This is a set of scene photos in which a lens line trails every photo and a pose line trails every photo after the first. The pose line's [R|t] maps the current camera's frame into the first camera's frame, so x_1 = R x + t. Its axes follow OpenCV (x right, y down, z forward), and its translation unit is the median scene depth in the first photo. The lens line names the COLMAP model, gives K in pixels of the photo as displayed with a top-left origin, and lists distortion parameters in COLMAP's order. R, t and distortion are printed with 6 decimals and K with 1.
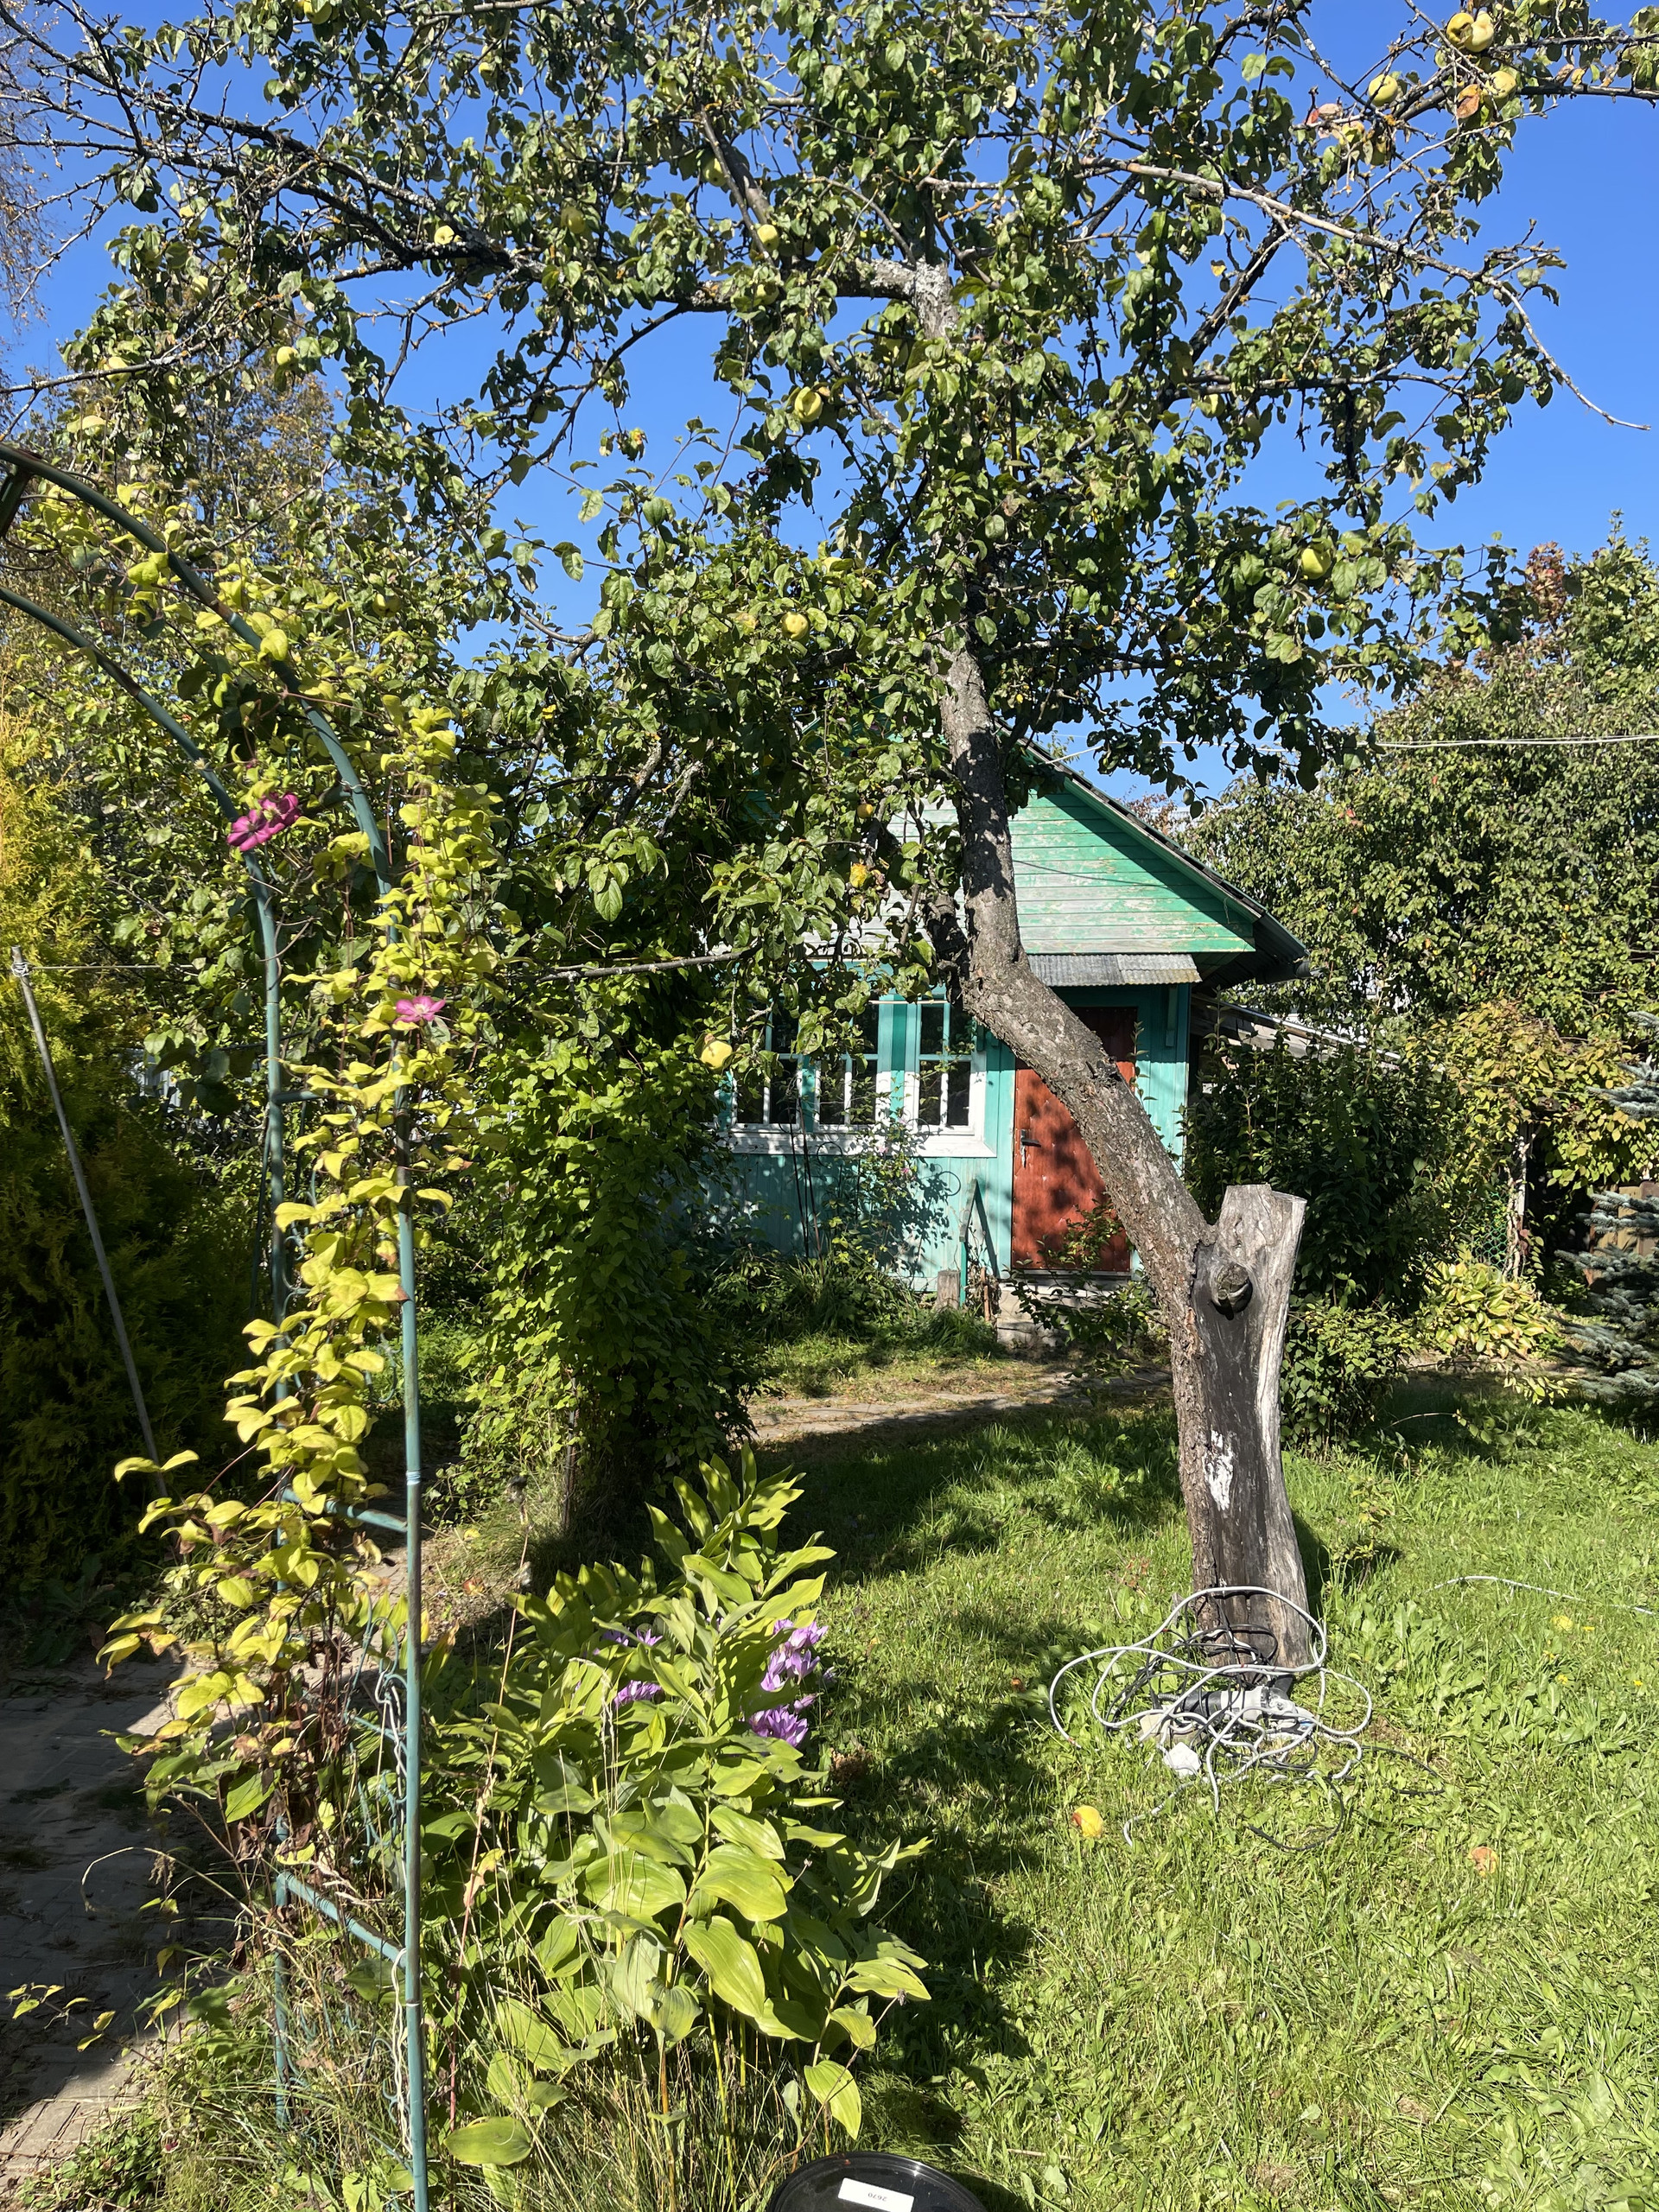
lens RADIAL K [[1671.3, 0, 835.3], [0, 1671.3, 1106.0], [0, 0, 1]] dist [0.064841, -0.094083]
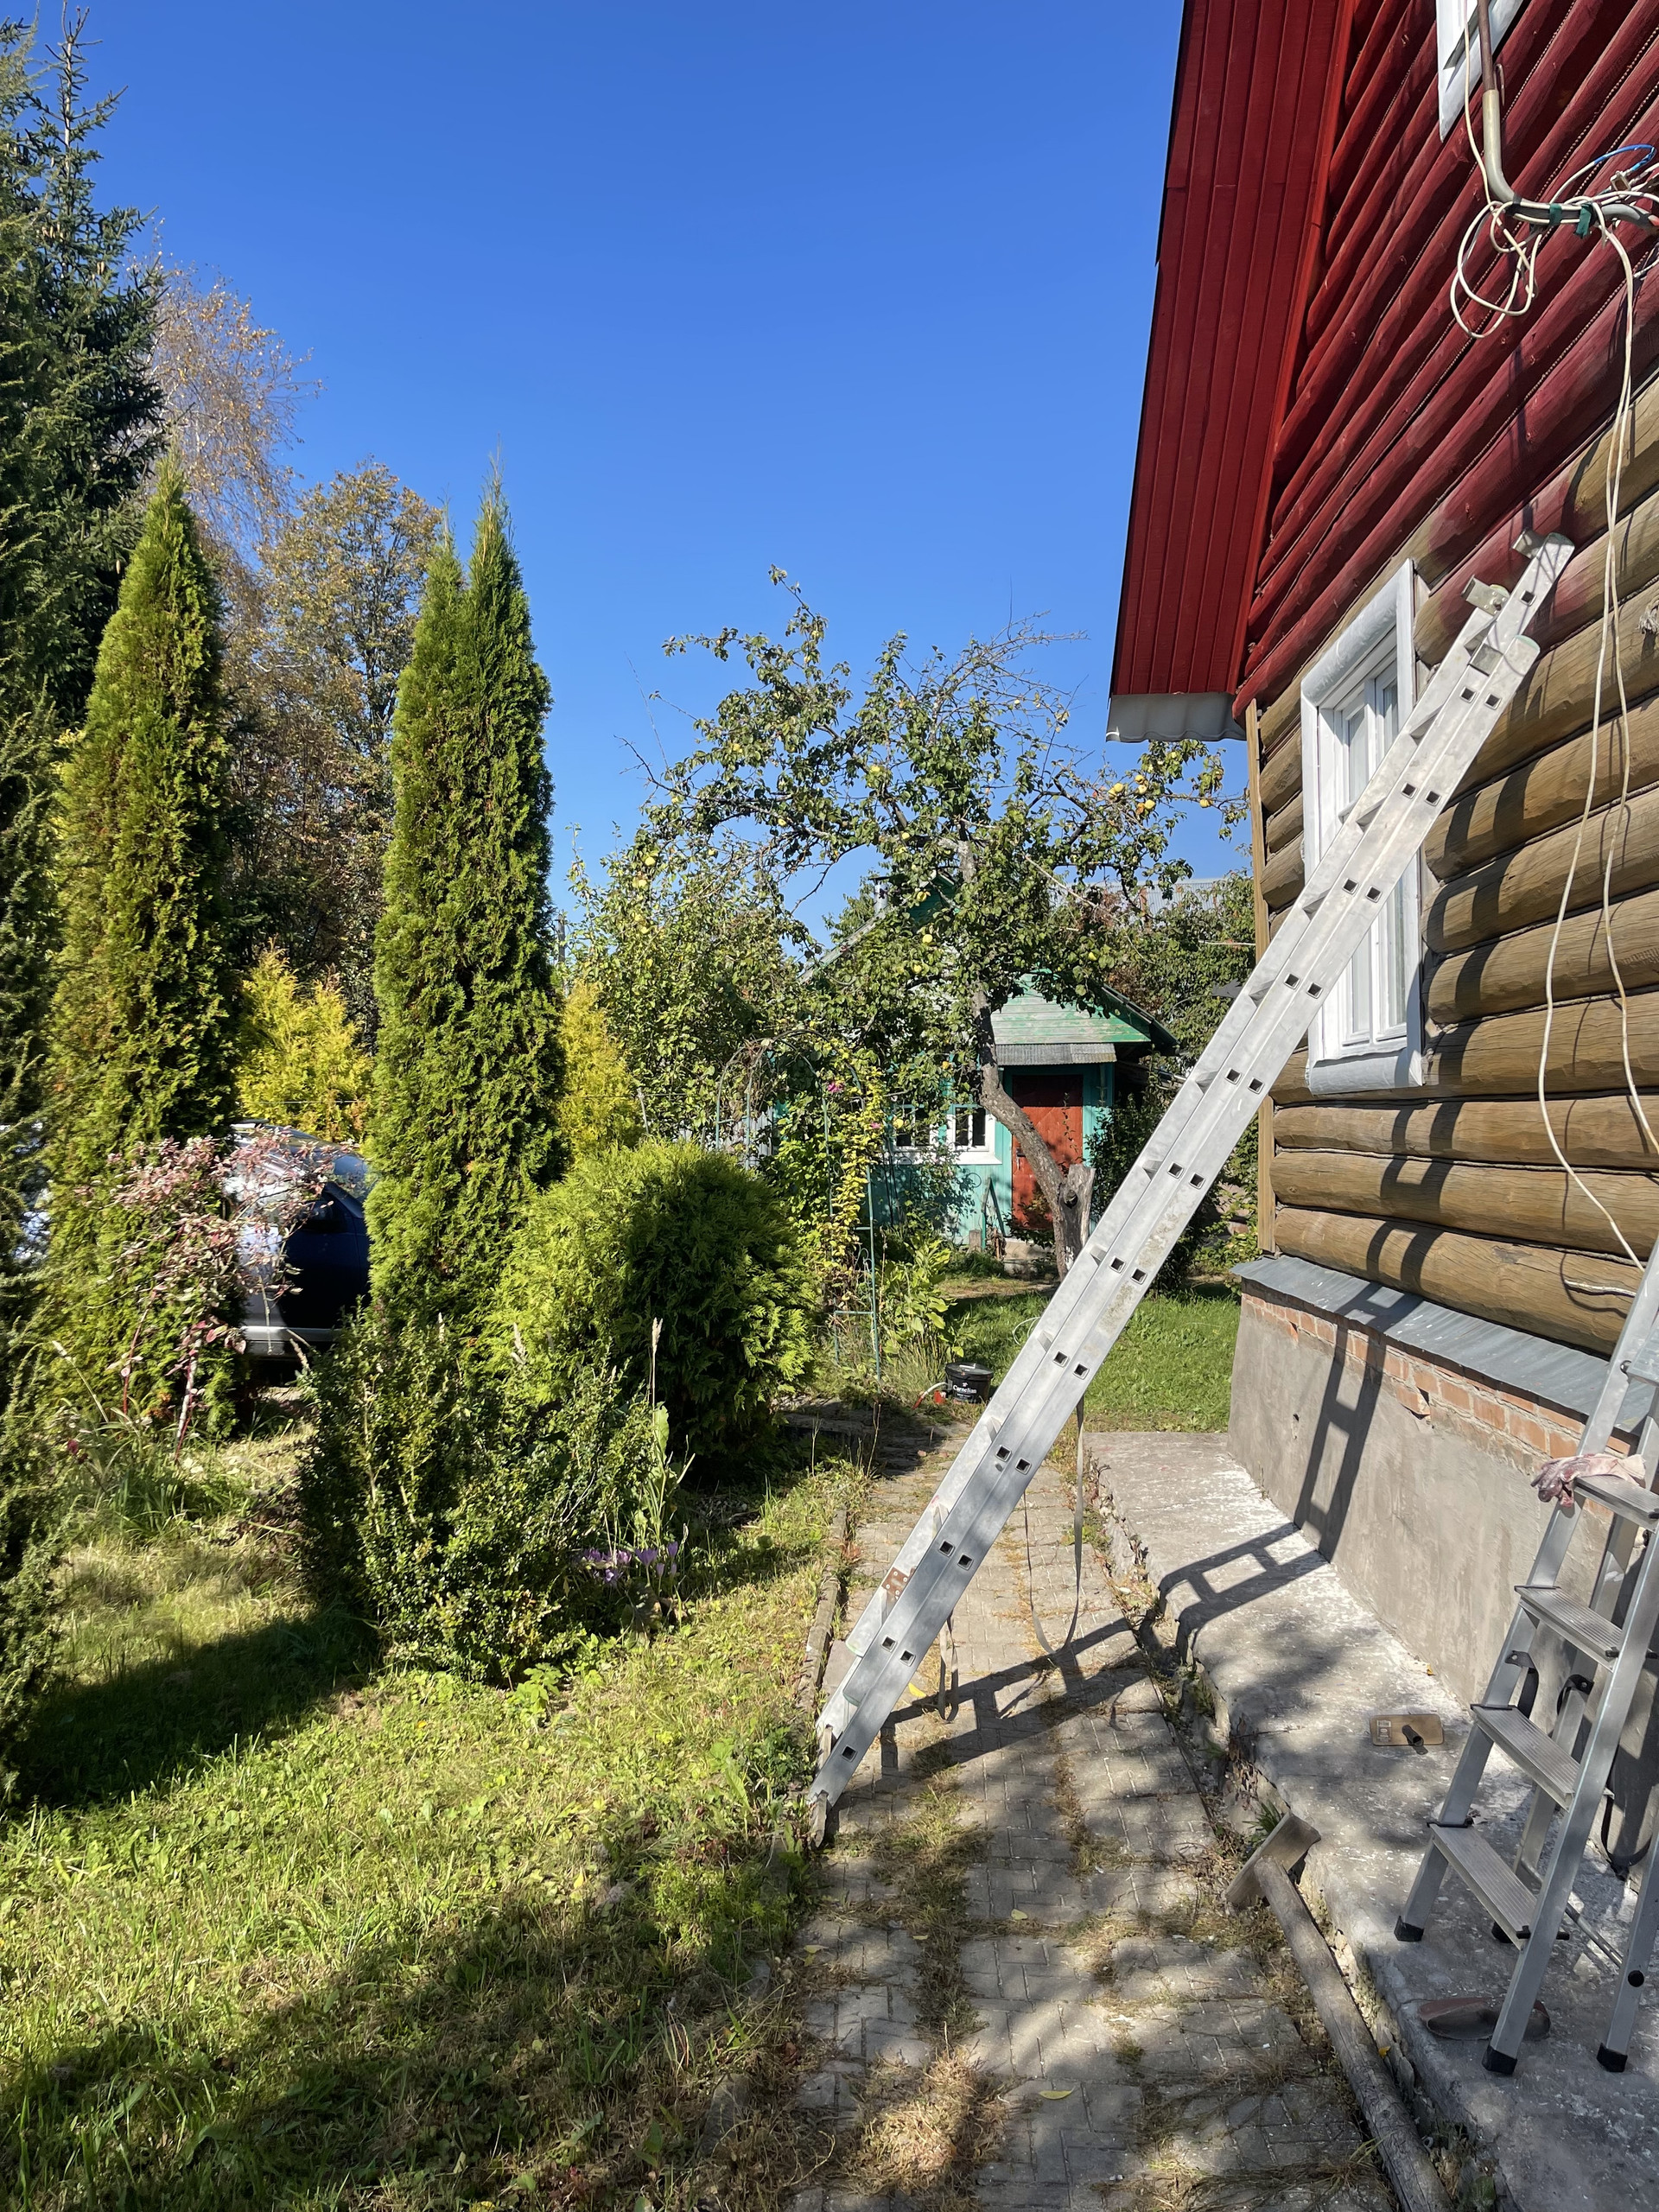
lens RADIAL K [[1671.3, 0, 821.9], [0, 1671.3, 1109.8], [0, 0, 1]] dist [0.064841, -0.094083]
pose [[0.999630, -0.018380, -0.020054, -0.052686], [0.018147, 0.999766, -0.011744, -0.008018], [0.020265, 0.011376, 0.999730, -0.721497]]
